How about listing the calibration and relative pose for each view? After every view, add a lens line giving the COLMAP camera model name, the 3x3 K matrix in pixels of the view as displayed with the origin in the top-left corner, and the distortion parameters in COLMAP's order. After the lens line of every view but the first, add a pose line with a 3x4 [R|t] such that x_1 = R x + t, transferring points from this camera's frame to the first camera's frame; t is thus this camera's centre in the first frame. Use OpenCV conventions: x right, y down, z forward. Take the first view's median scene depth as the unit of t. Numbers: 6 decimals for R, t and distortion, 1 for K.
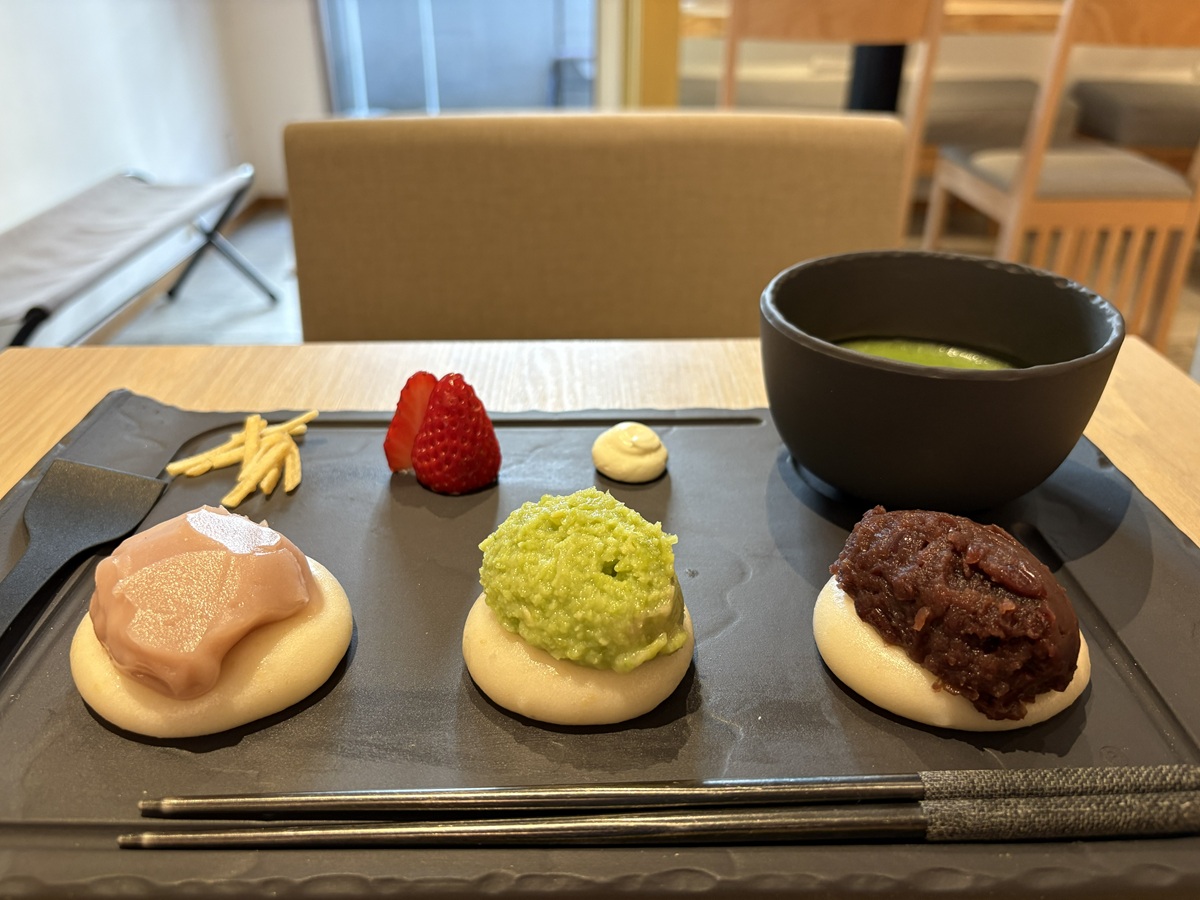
lens RADIAL K [[980.1, 0, 600.0], [0, 980.1, 450.0], [0, 0, 1]] dist [0.044486, -0.003181]
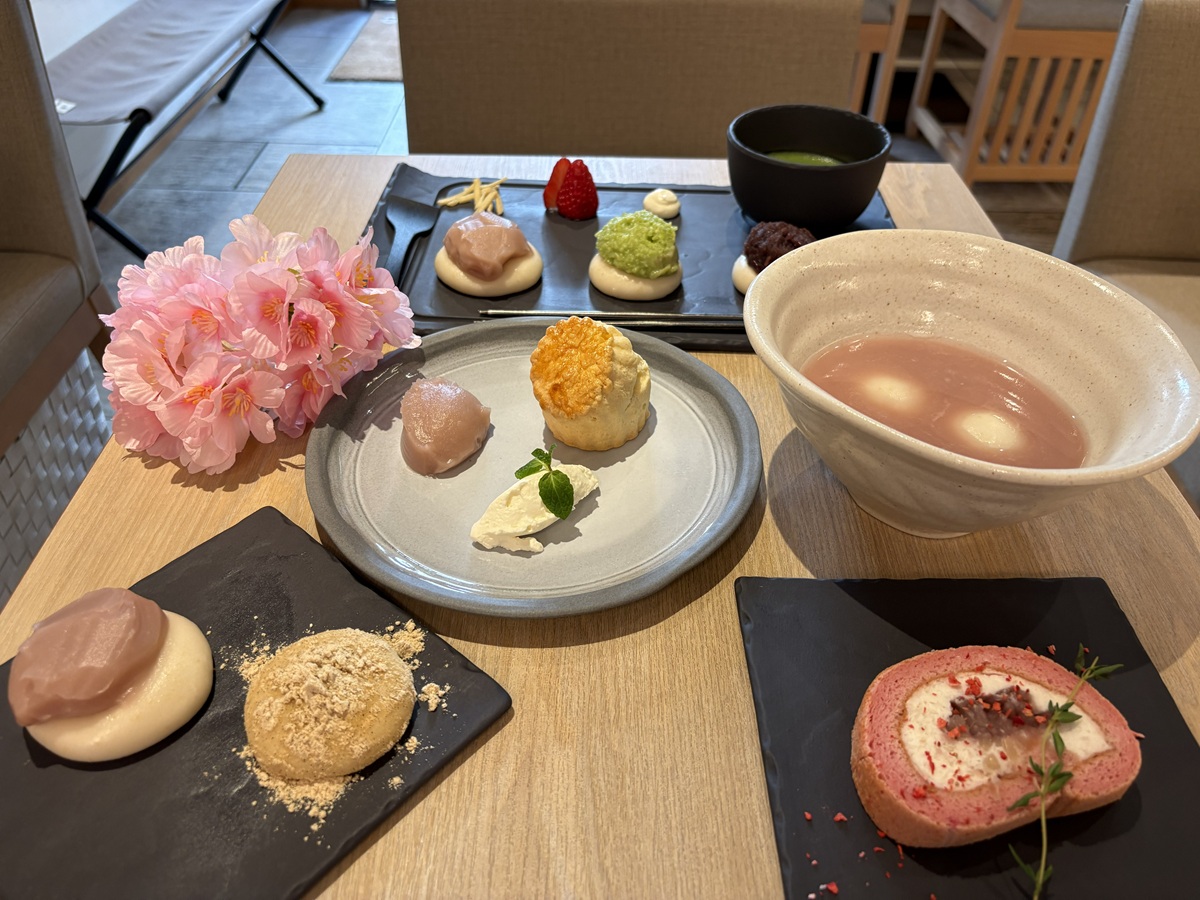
lens RADIAL K [[980.1, 0, 600.0], [0, 980.1, 450.0], [0, 0, 1]] dist [0.044486, -0.003181]
pose [[0.998363, 0.049348, -0.028922, -0.018563], [-0.043093, 0.981415, 0.186995, 0.177324], [0.037612, -0.185442, 0.981935, -1.537919]]
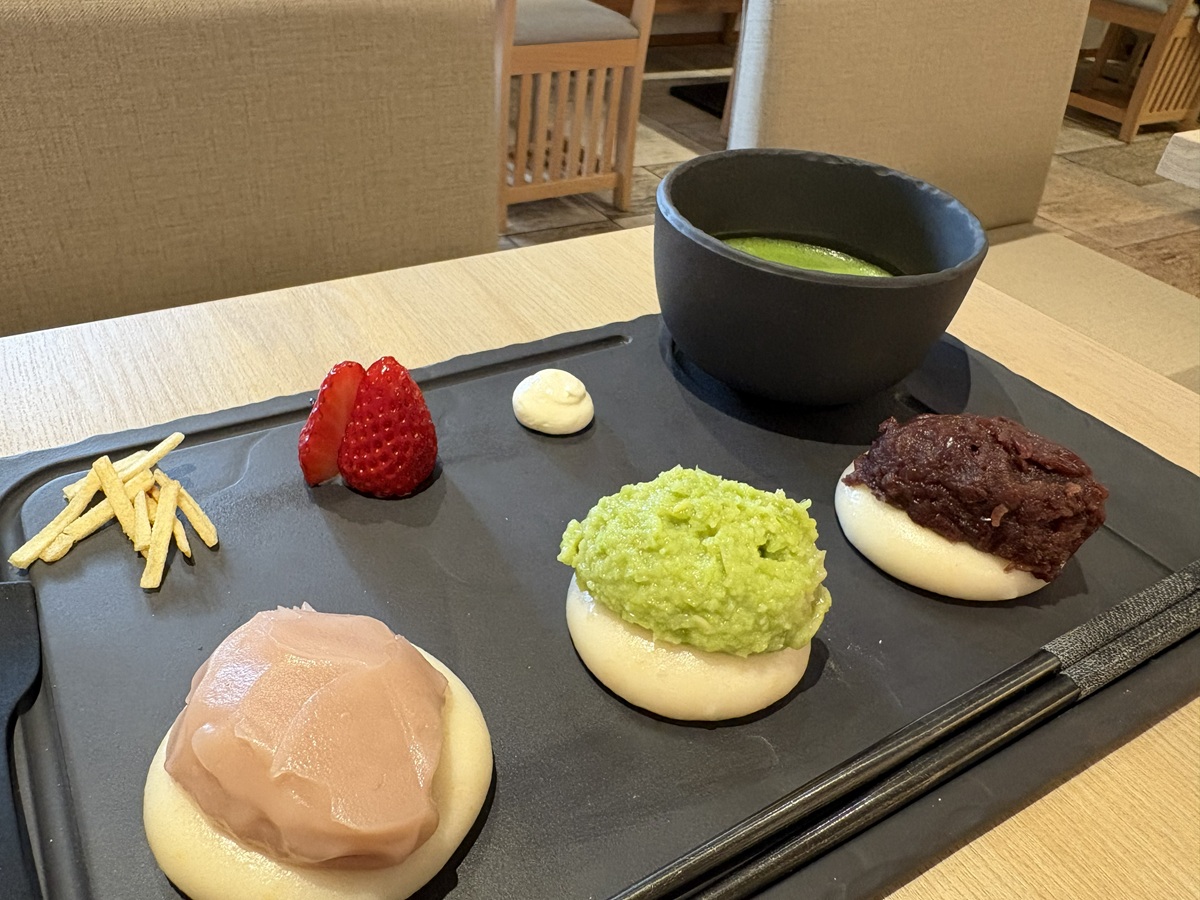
lens RADIAL K [[932.1, 0, 599.7], [0, 932.1, 467.5], [0, 0, 1]] dist [0.041454, 0.000605]
pose [[0.854802, -0.247056, 0.456374, -0.498945], [0.160689, 0.962196, 0.219905, -0.177038], [-0.493450, -0.114641, 0.862186, 0.277835]]
